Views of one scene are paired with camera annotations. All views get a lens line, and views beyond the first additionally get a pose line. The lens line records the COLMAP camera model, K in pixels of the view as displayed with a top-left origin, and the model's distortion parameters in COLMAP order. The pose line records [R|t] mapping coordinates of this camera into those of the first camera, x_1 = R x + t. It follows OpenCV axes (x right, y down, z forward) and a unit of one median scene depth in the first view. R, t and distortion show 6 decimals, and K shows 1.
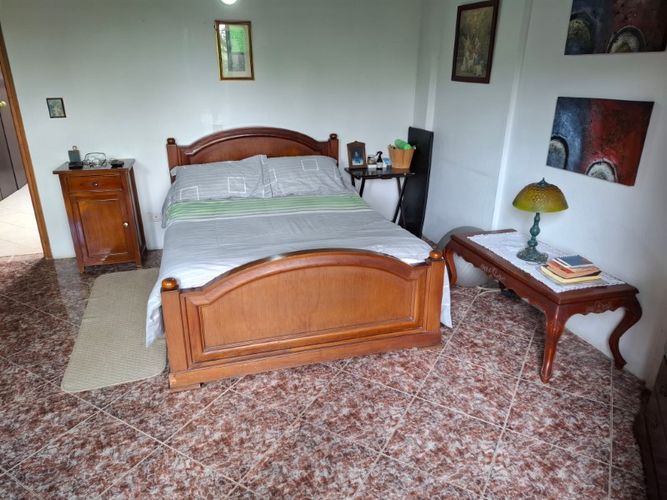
lens RADIAL K [[466.1, 0, 332.7], [0, 466.1, 252.7], [0, 0, 1]] dist [0.013774, -0.010429]
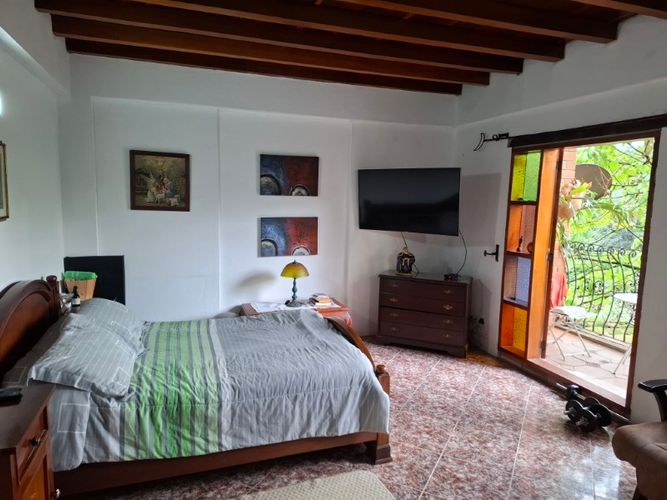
lens RADIAL K [[466.1, 0, 331.8], [0, 466.1, 250.1], [0, 0, 1]] dist [0.013774, -0.010429]
pose [[-0.060913, -0.122243, 0.990629, -1.324477], [0.341977, 0.929848, 0.135770, -0.386941], [-0.937732, 0.347043, -0.014836, 0.870174]]
